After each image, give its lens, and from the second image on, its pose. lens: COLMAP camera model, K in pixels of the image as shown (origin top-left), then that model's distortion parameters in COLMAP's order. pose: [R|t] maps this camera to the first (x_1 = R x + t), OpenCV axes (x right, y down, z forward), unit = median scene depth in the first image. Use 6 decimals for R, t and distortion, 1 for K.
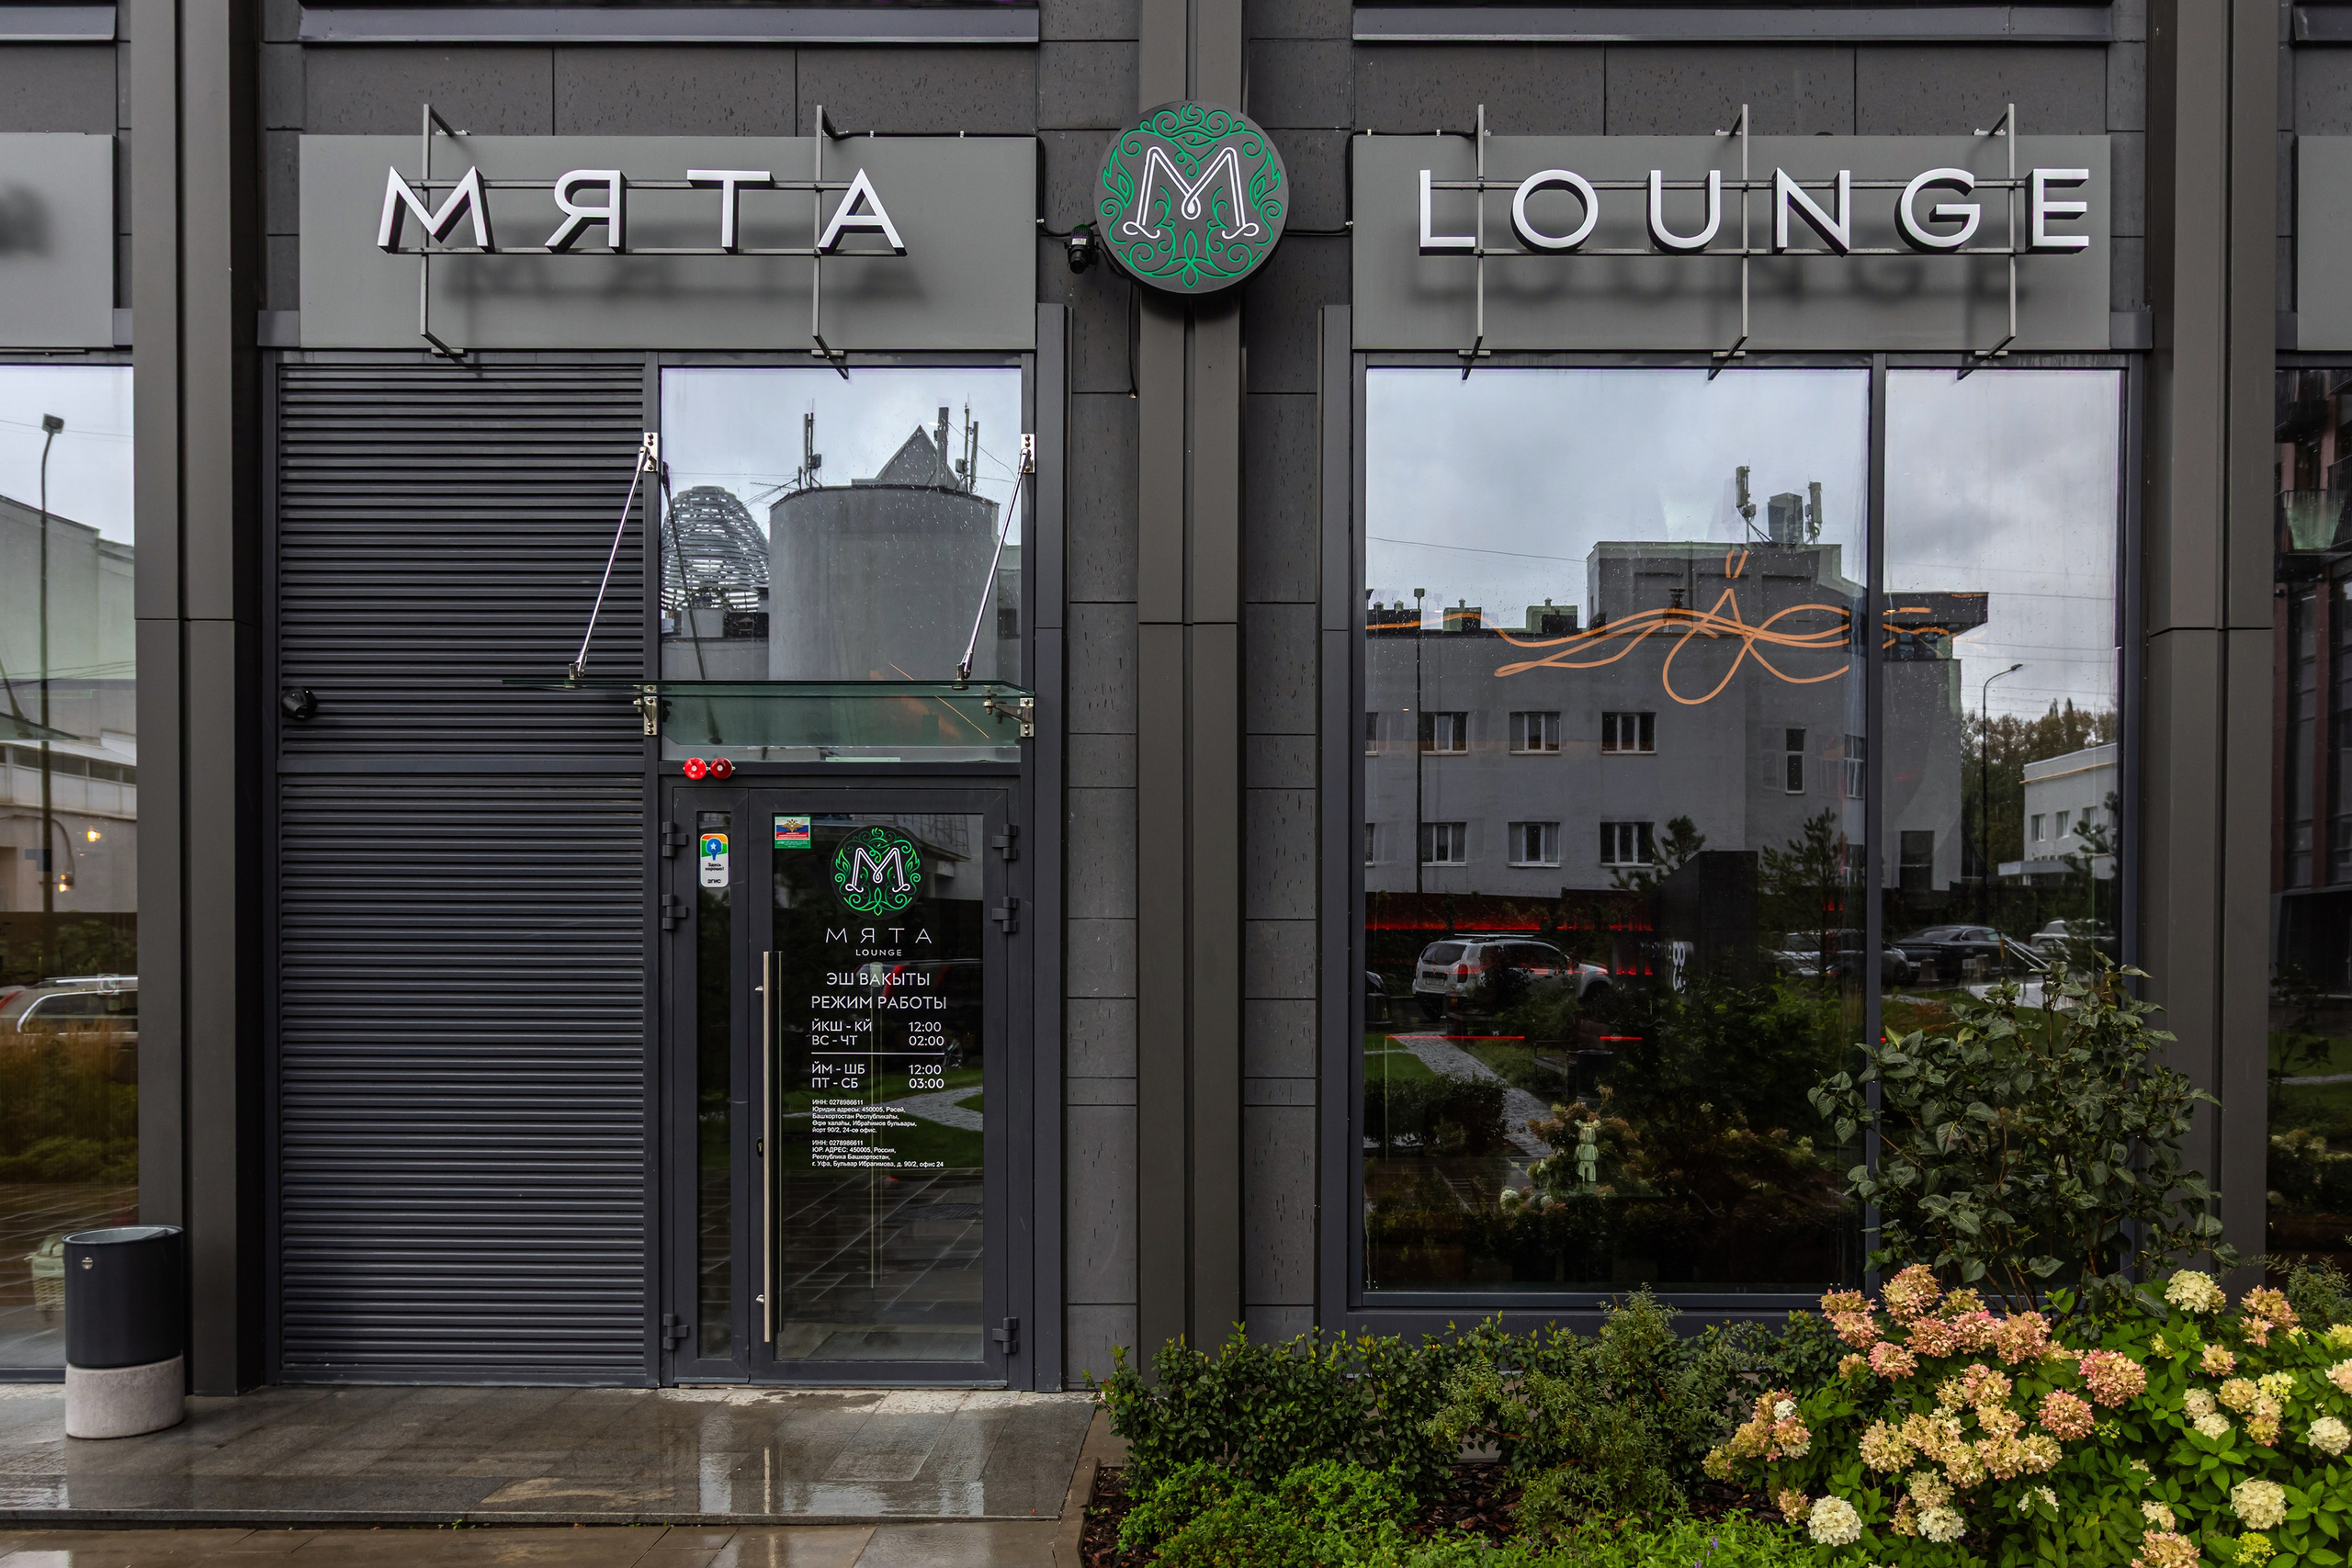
lens RADIAL K [[1723.8, 0, 1255.6], [0, 1723.8, 957.6], [0, 0, 1]] dist [-0.003707, 0.004632]
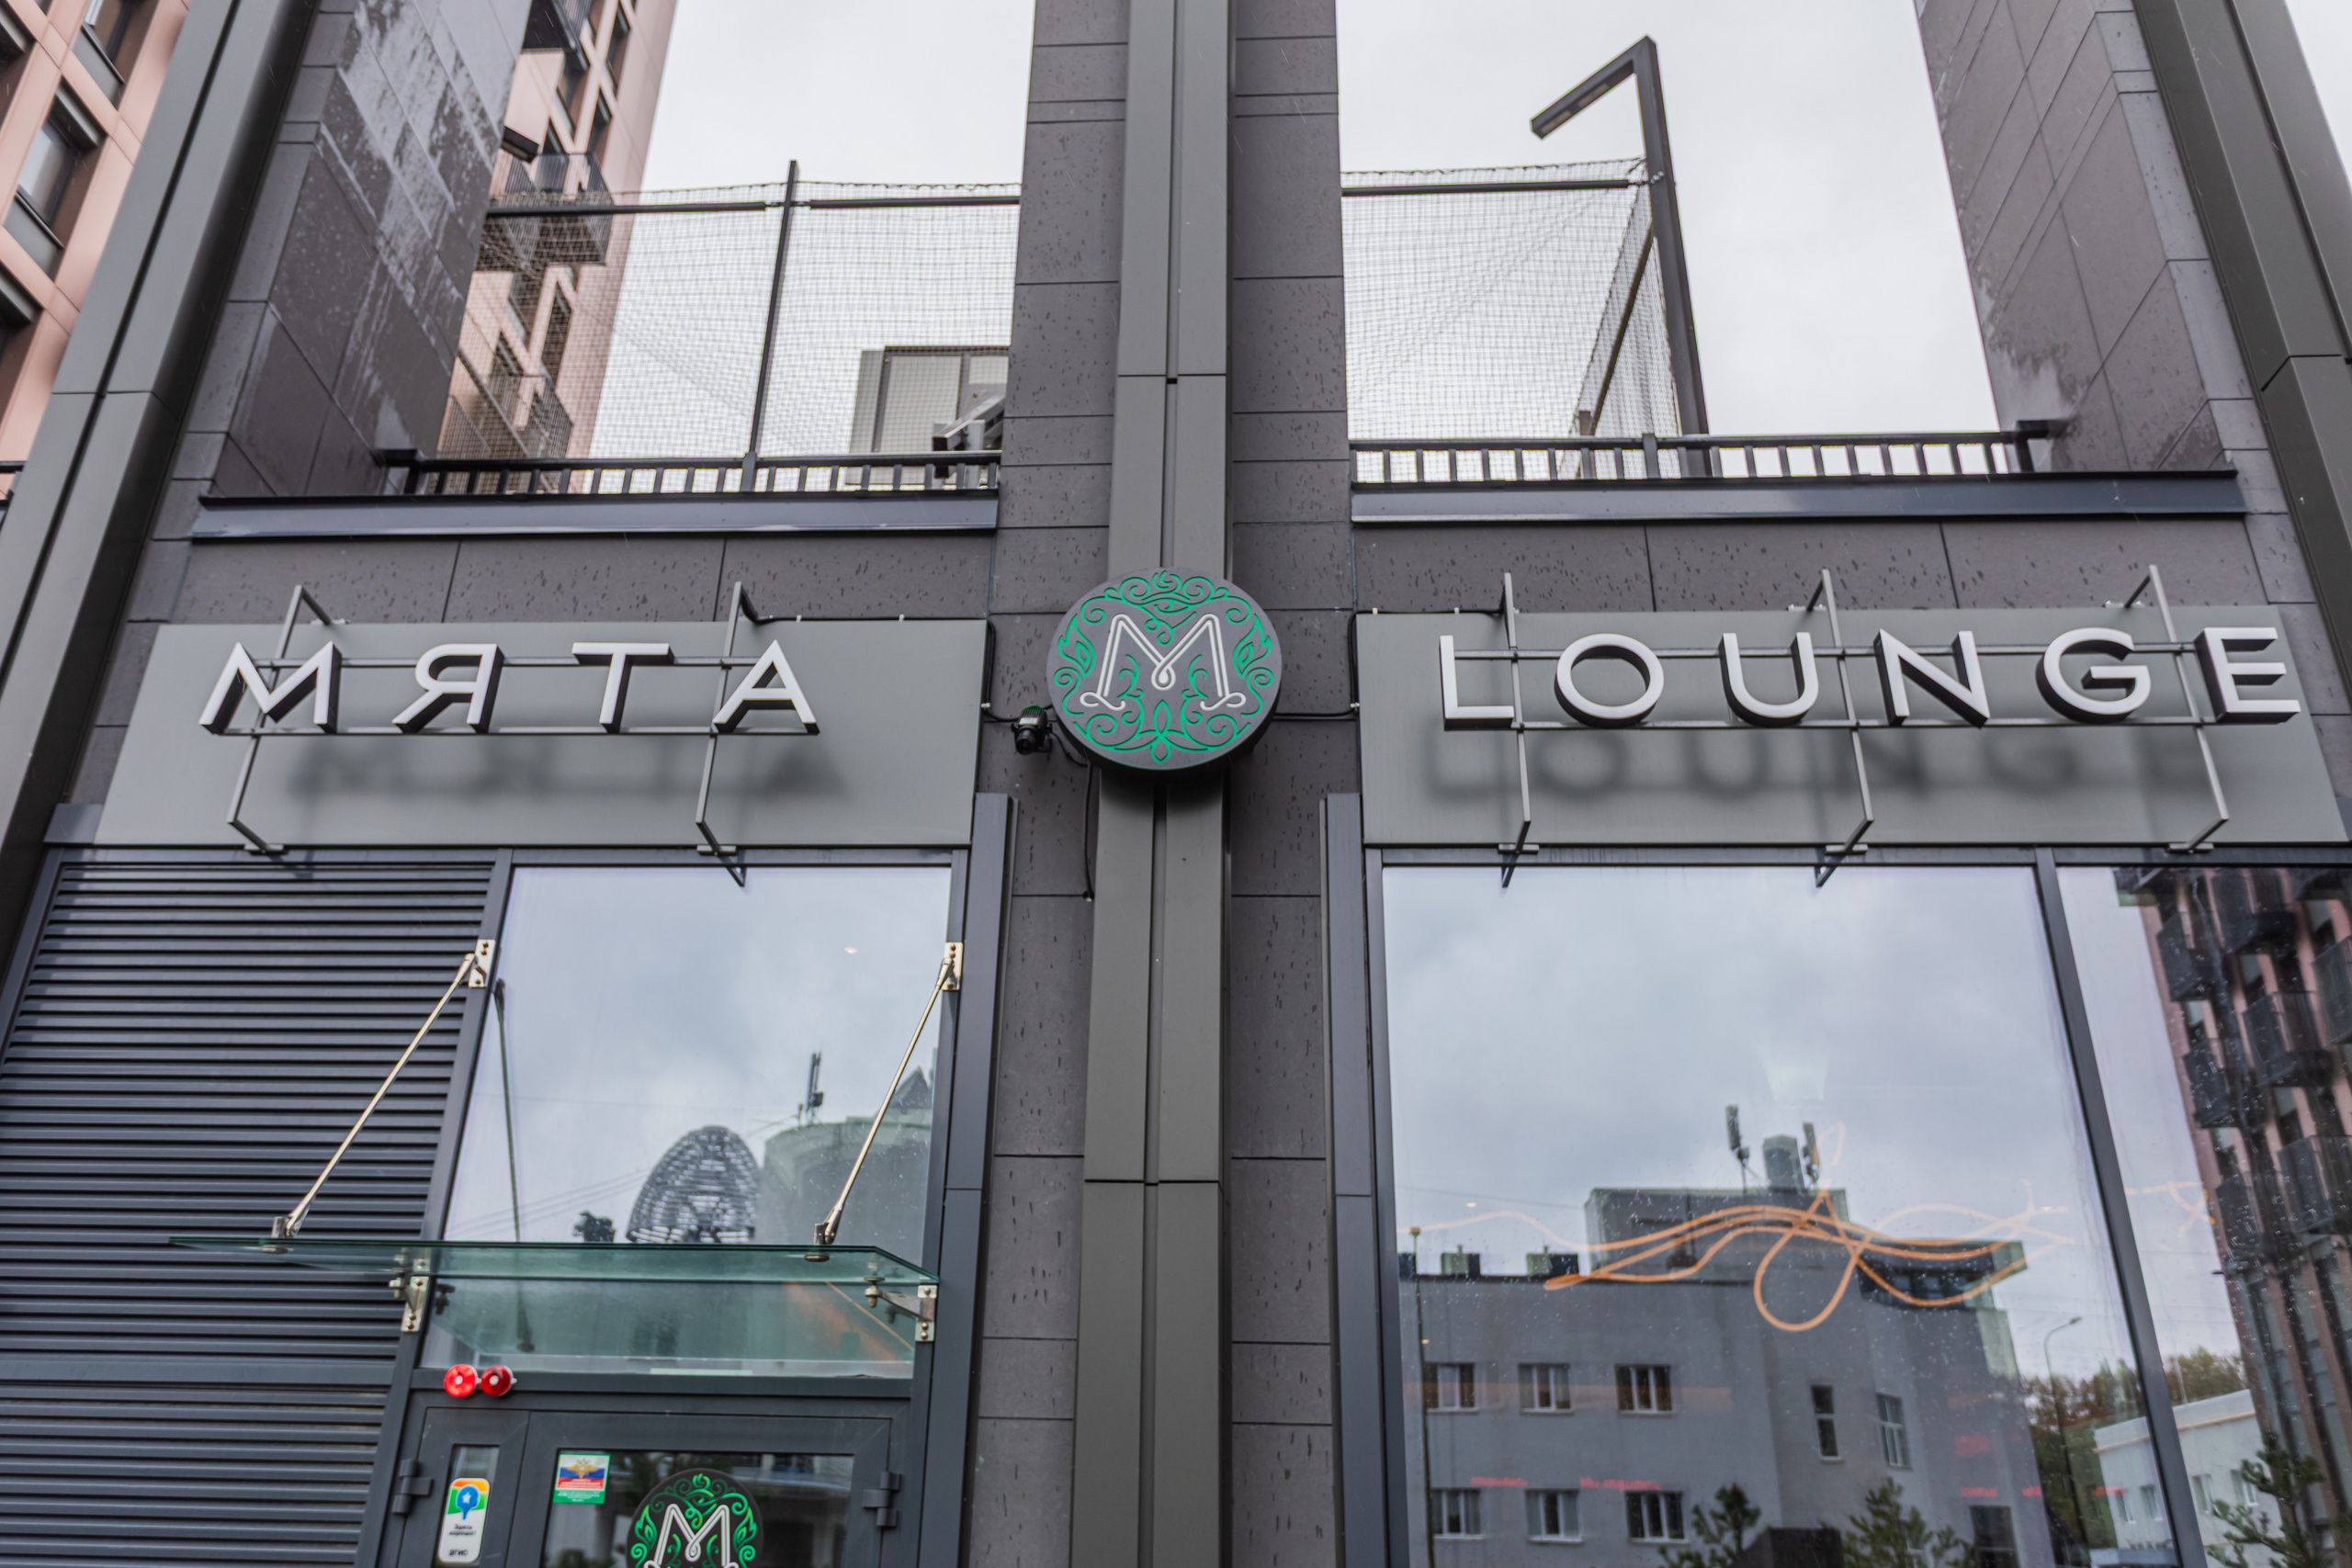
lens RADIAL K [[1738.7, 0, 1139.7], [0, 1738.7, 791.5], [0, 0, 1]] dist [-0.000532, 0.001003]
pose [[0.998136, -0.005457, -0.060789, 0.001512], [-0.021911, 0.897561, -0.440345, -0.017586], [0.056964, 0.440856, 0.895768, 0.261070]]
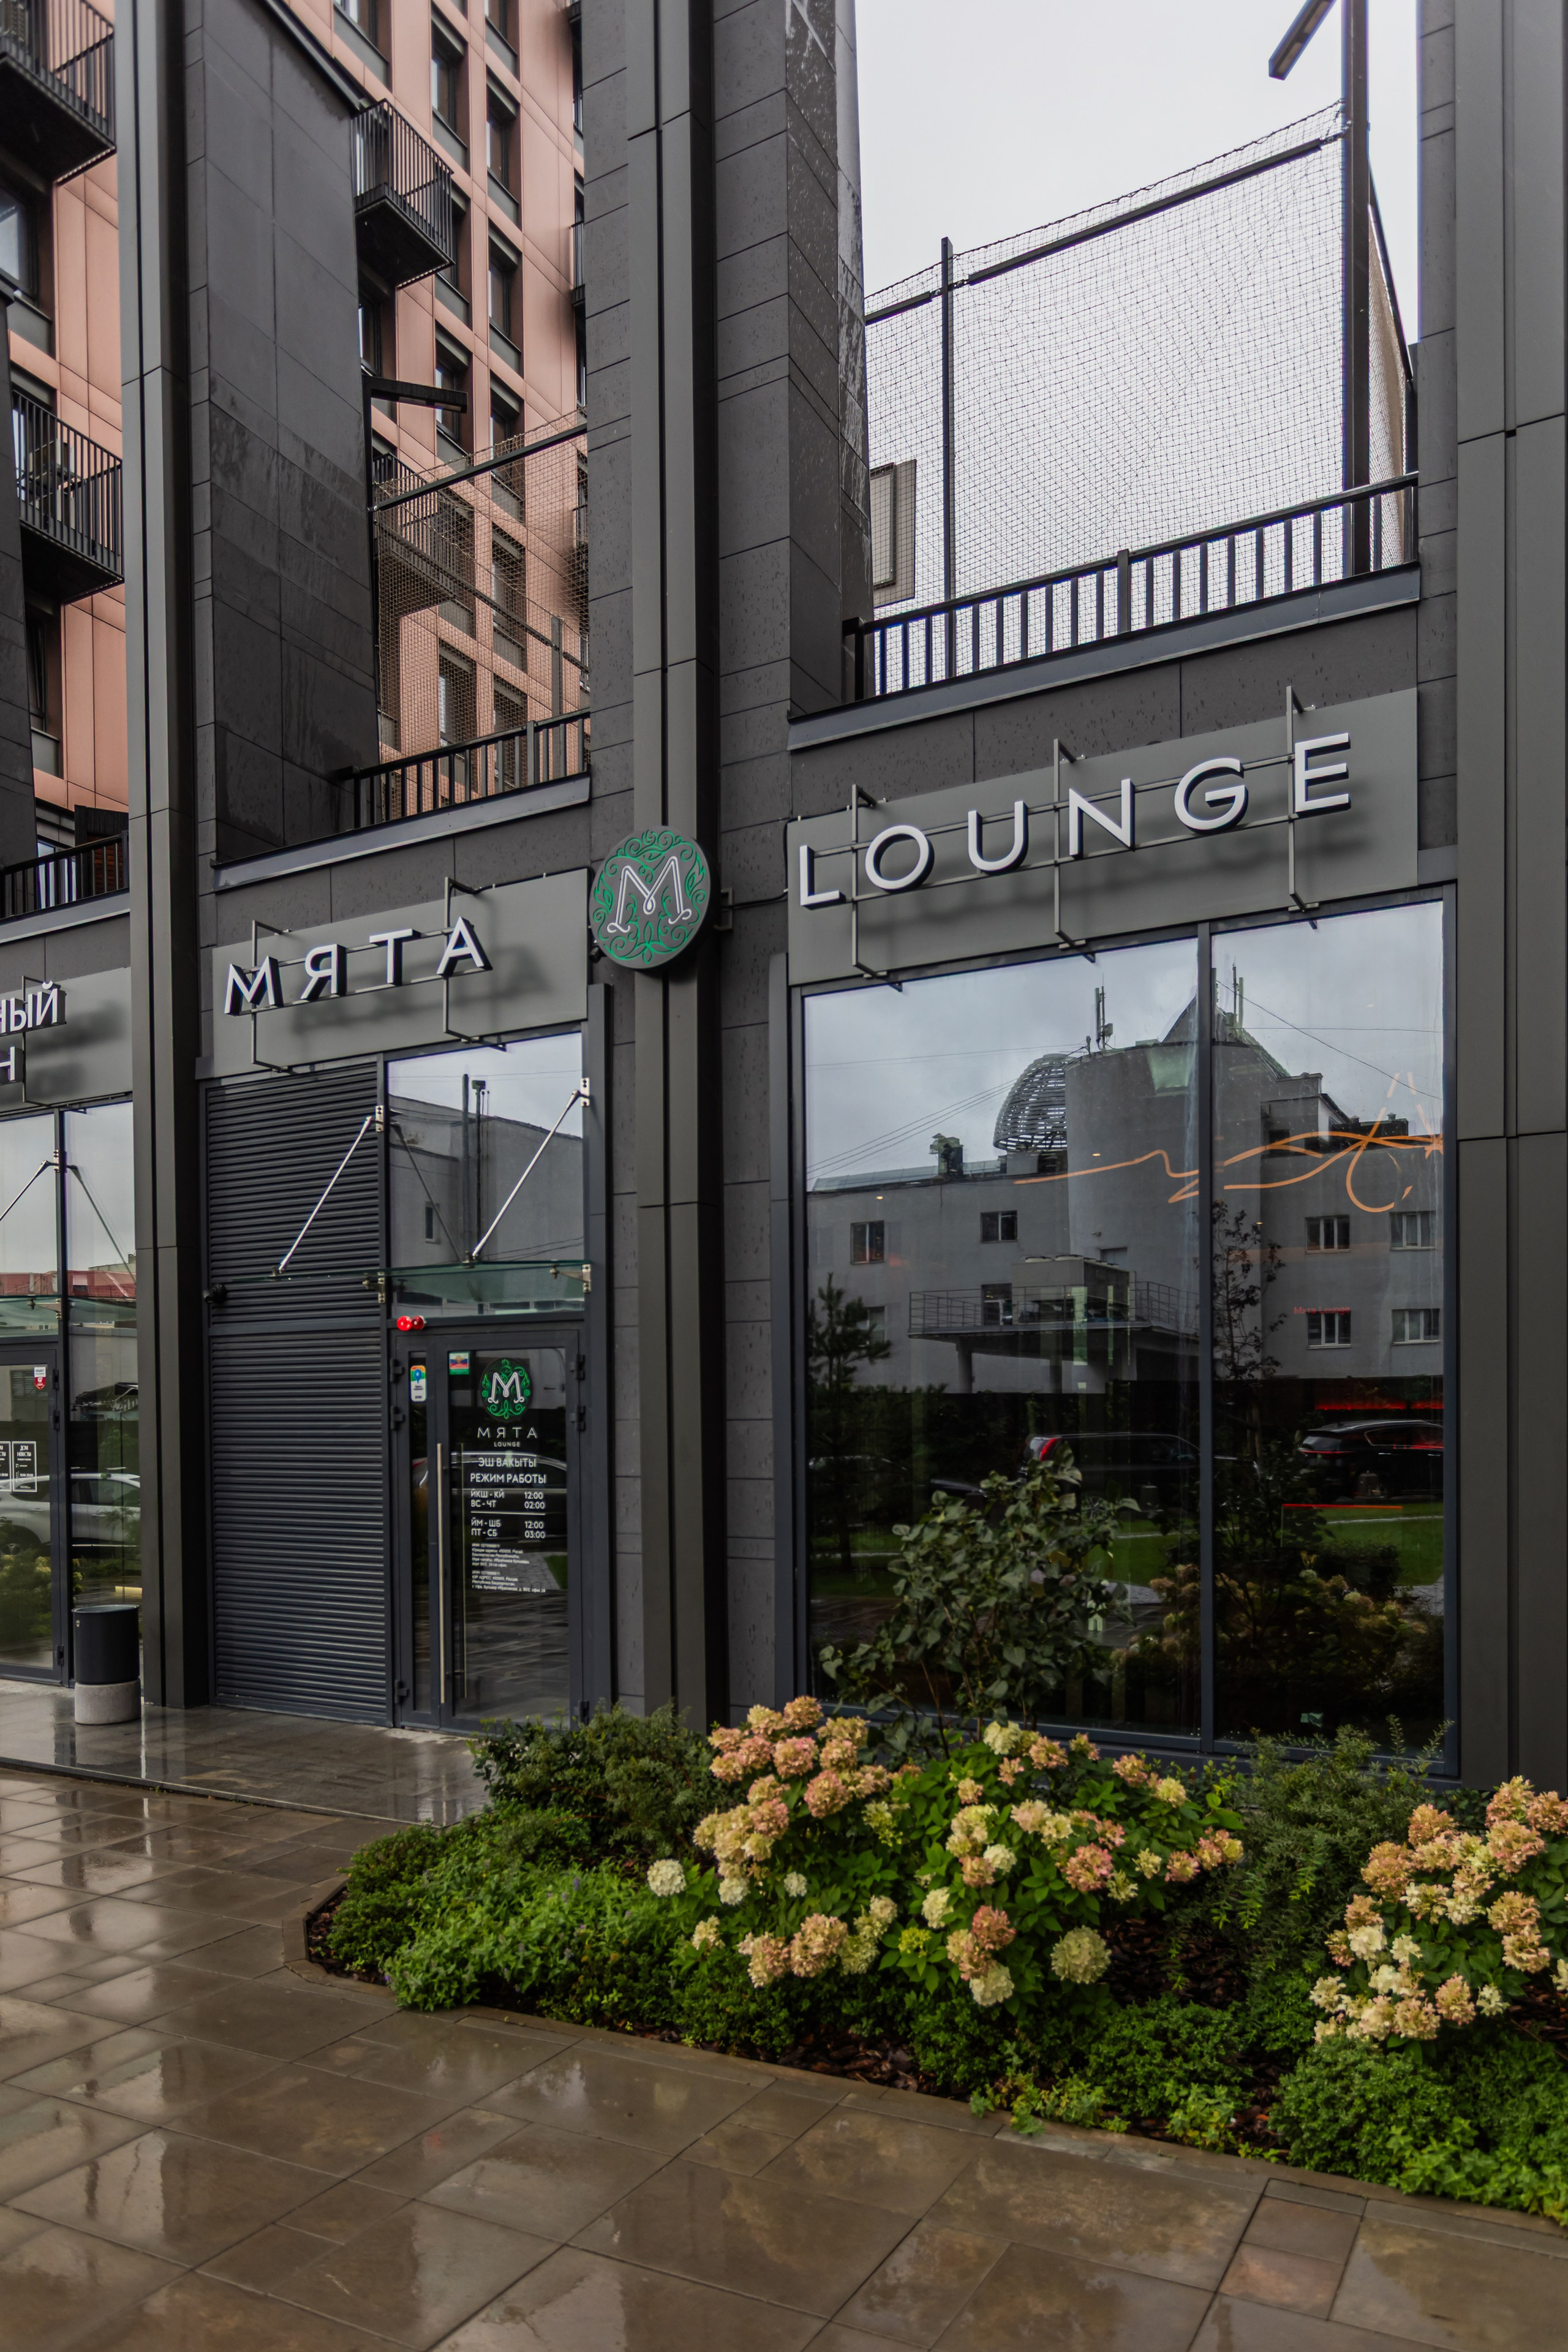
lens RADIAL K [[1462.4, 0, 785.8], [0, 1462.4, 1463.6], [0, 0, 1]] dist [-0.005721, -0.002089]
pose [[0.890046, 0.005864, -0.455833, 0.565103], [-0.001179, 0.999944, 0.010560, 0.000208], [0.455869, -0.008862, 0.890003, 0.001732]]
